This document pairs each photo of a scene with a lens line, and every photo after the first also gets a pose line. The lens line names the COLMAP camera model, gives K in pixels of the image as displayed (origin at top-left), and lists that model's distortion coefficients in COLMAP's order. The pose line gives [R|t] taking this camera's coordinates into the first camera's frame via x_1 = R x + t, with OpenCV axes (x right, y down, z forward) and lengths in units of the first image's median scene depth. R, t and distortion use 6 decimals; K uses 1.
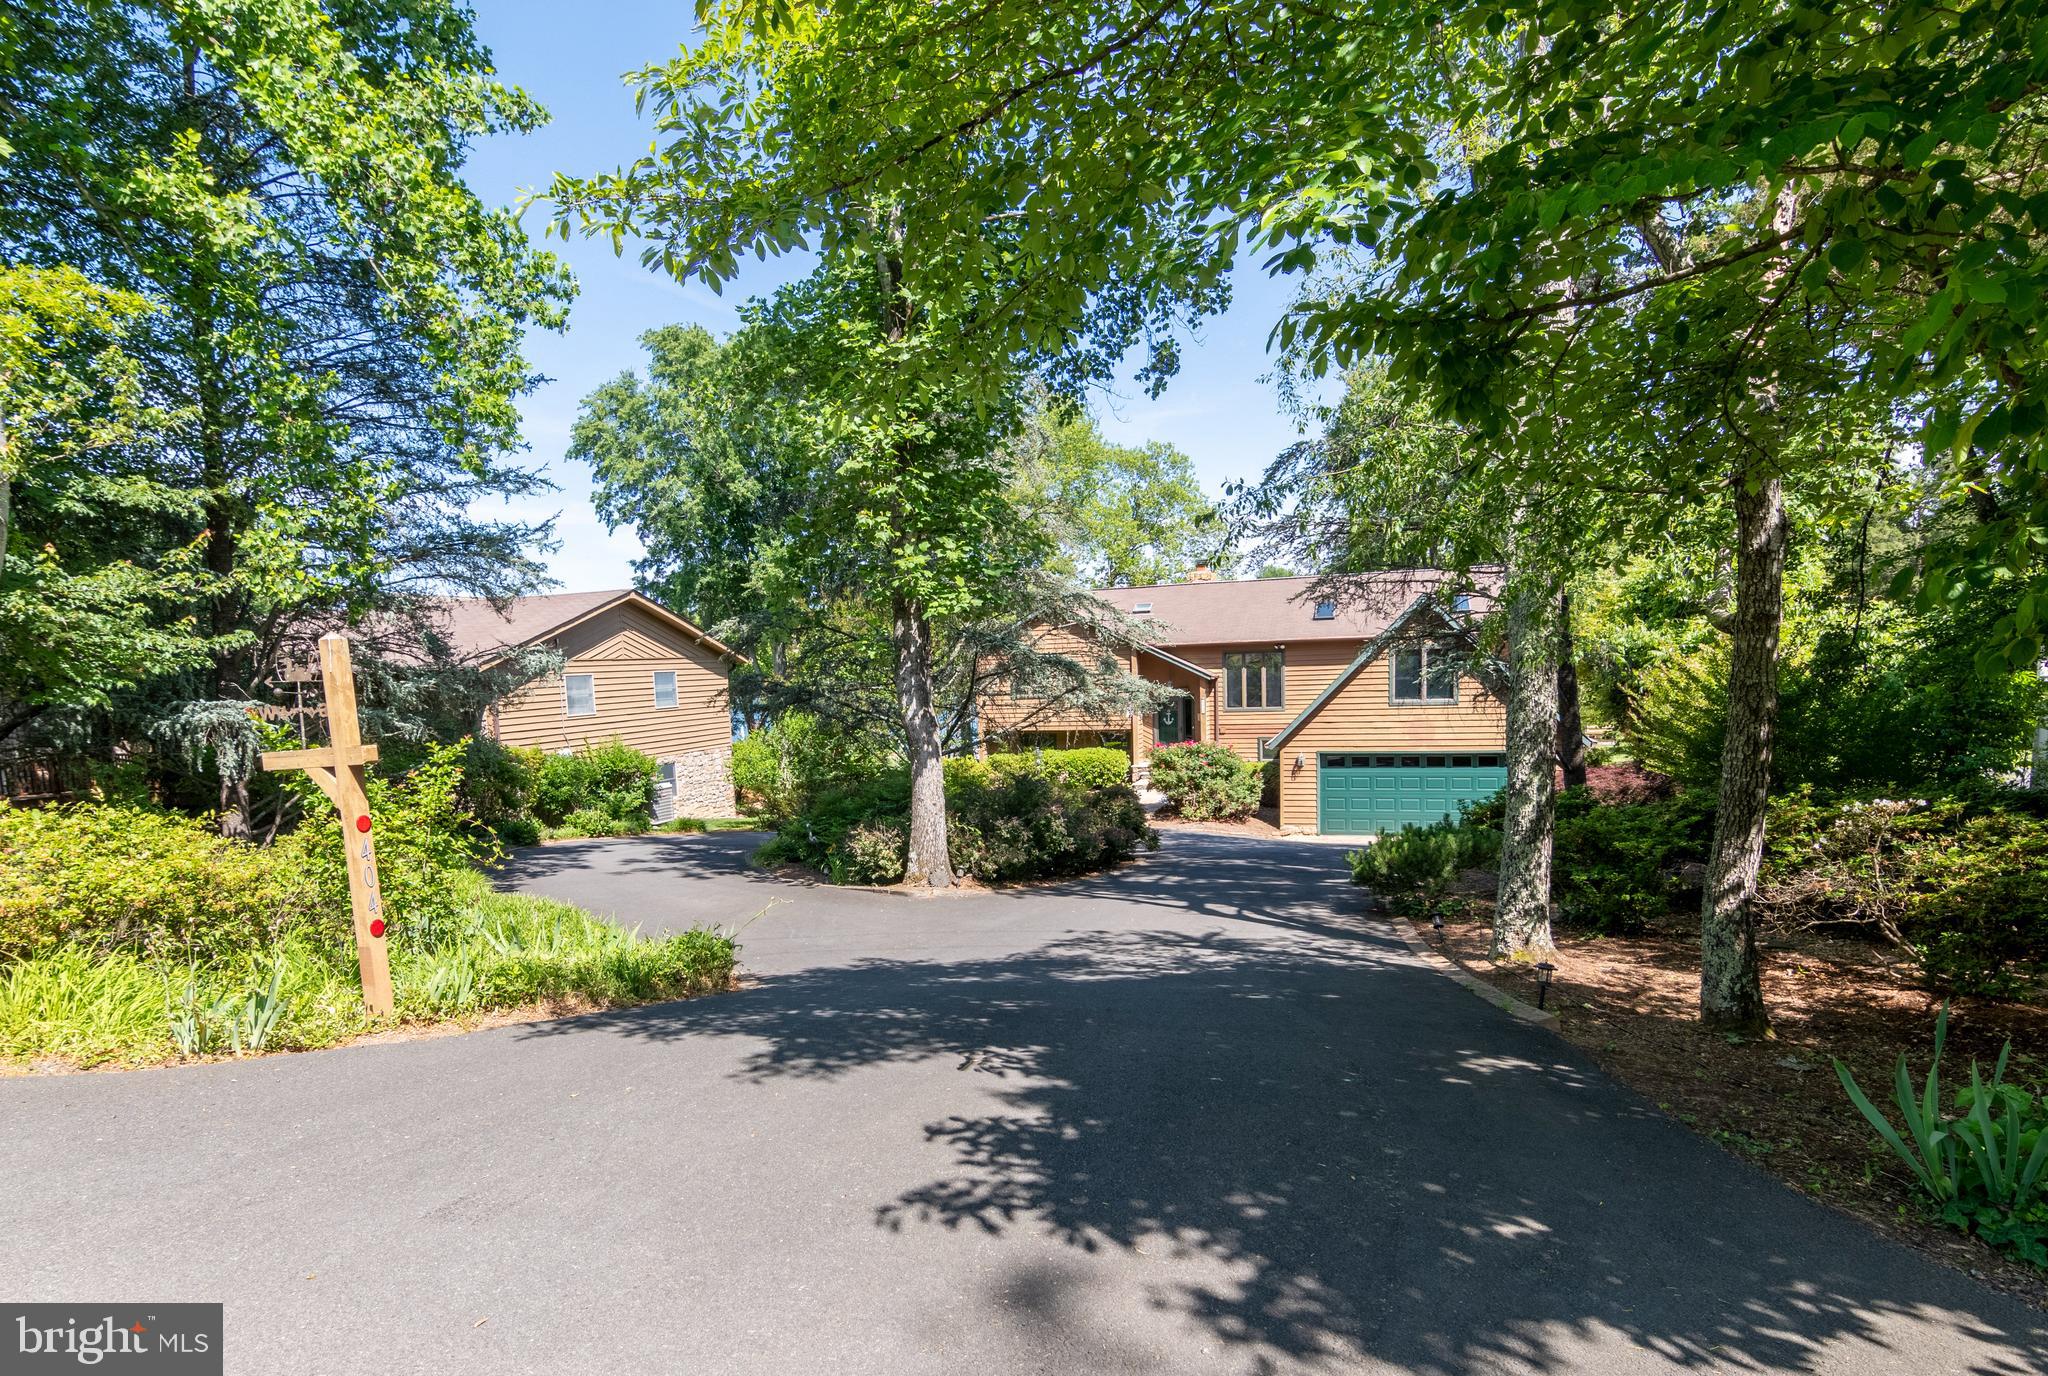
lens RADIAL K [[1036.2, 0, 1019.4], [0, 1036.2, 775.0], [0, 0, 1]] dist [0.002677, -0.000322]
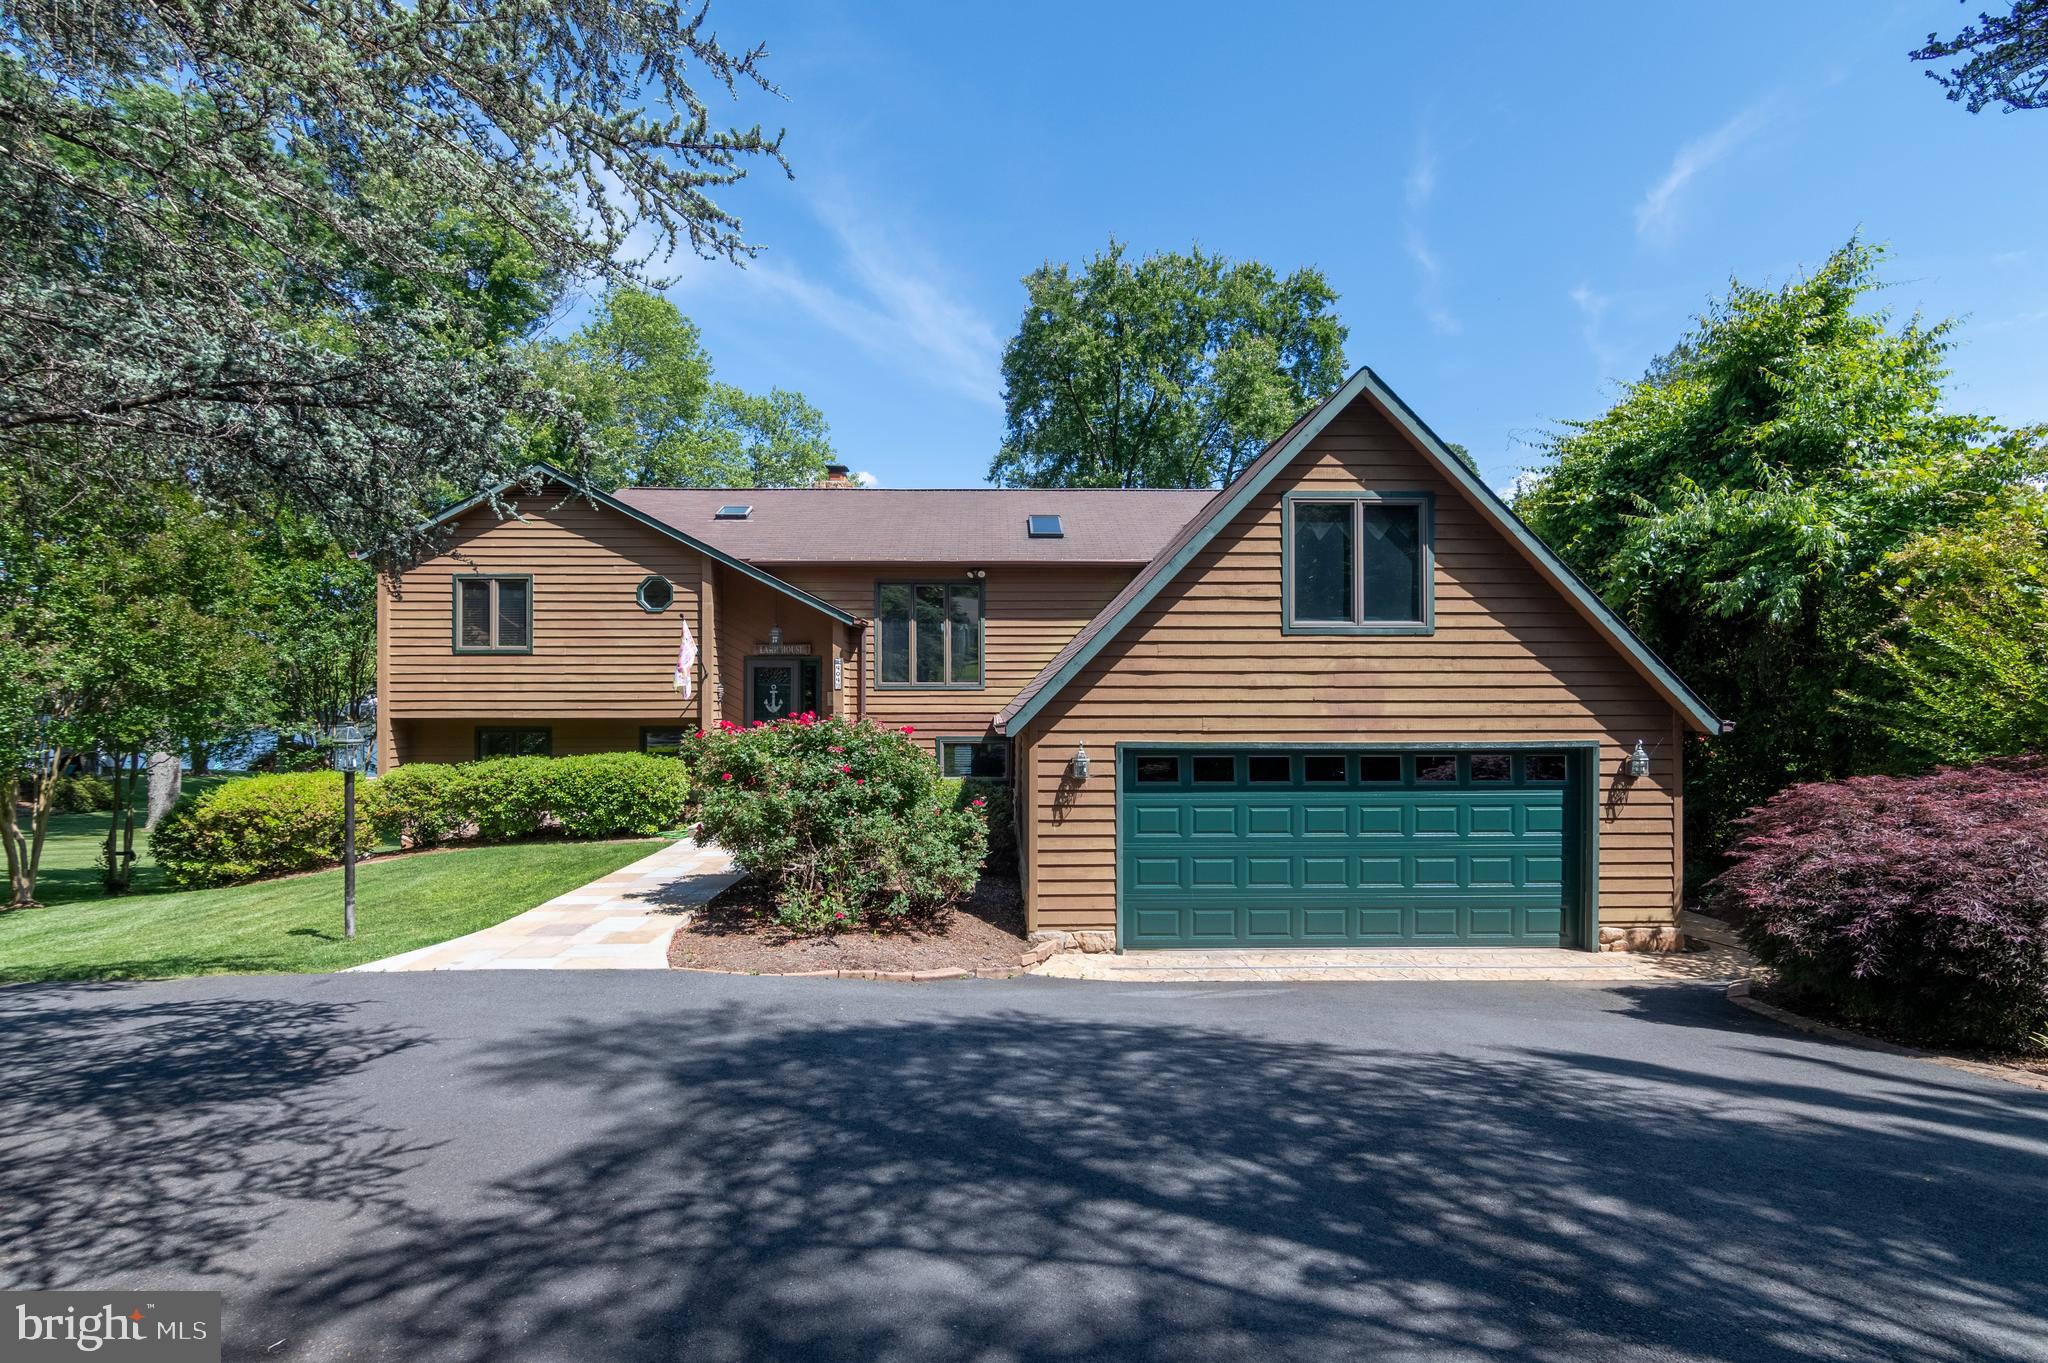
lens RADIAL K [[988.4, 0, 1013.8], [0, 988.4, 695.7], [0, 0, 1]] dist [-0.000748, 0.001778]
pose [[0.937849, 0.036422, 0.345128, 0.218227], [0.004294, 0.993184, -0.116480, 0.006829], [-0.347018, 0.110723, 0.931300, 1.245694]]
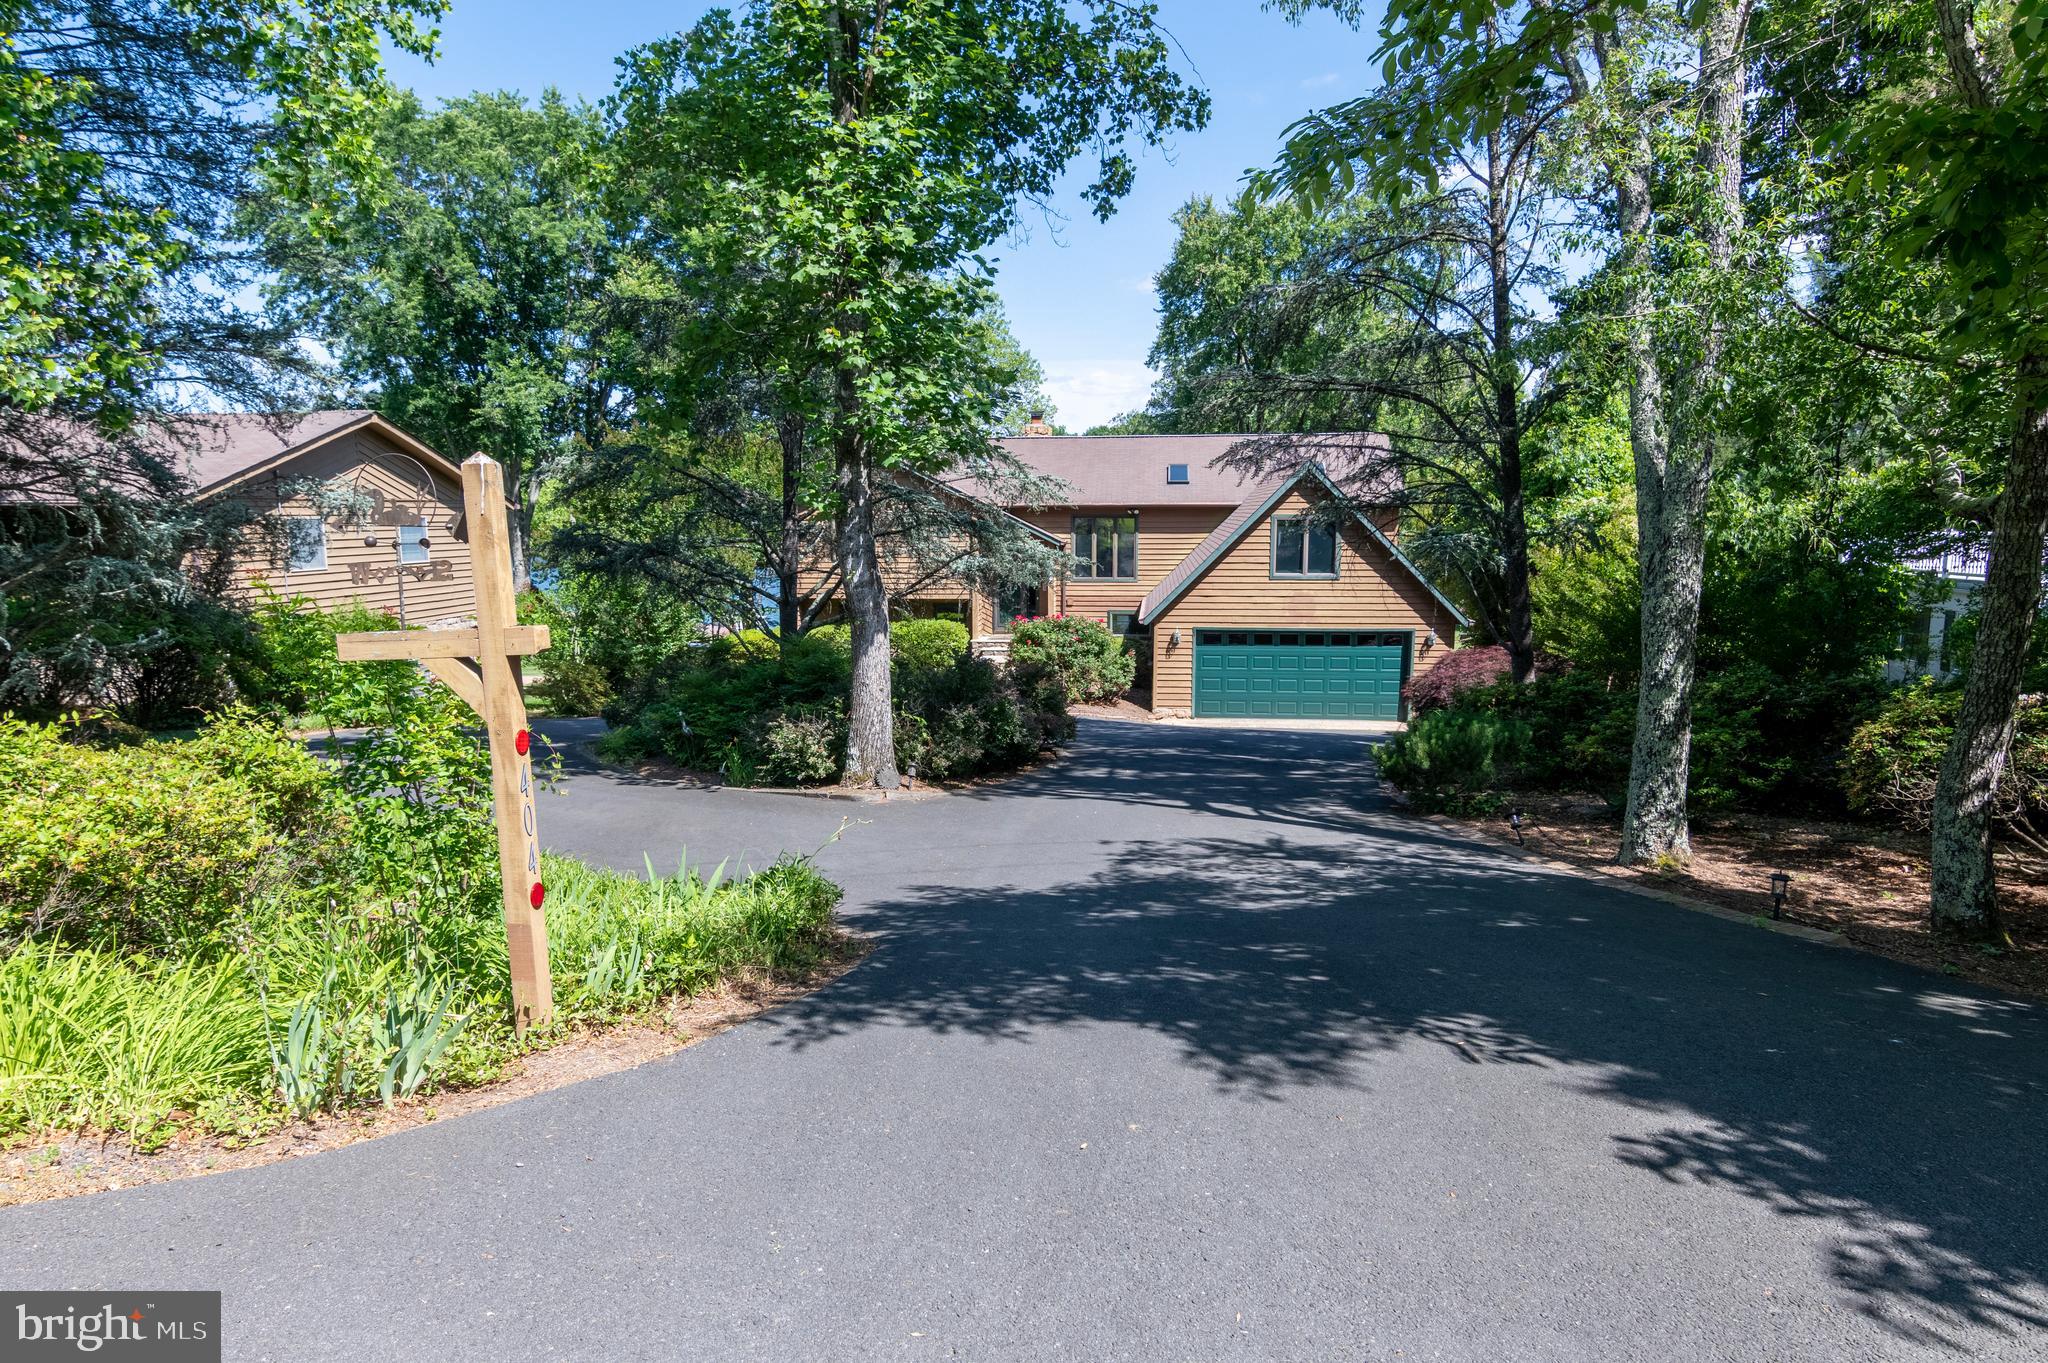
lens RADIAL K [[1150.8, 0, 1024.0], [0, 1150.8, 681.5], [0, 0, 1]] dist [0.000487, 0.001209]
pose [[0.975986, 0.001257, 0.217830, -0.157383], [-0.007682, 0.999560, 0.028653, -0.005262], [-0.217698, -0.029638, 0.975566, 0.067159]]
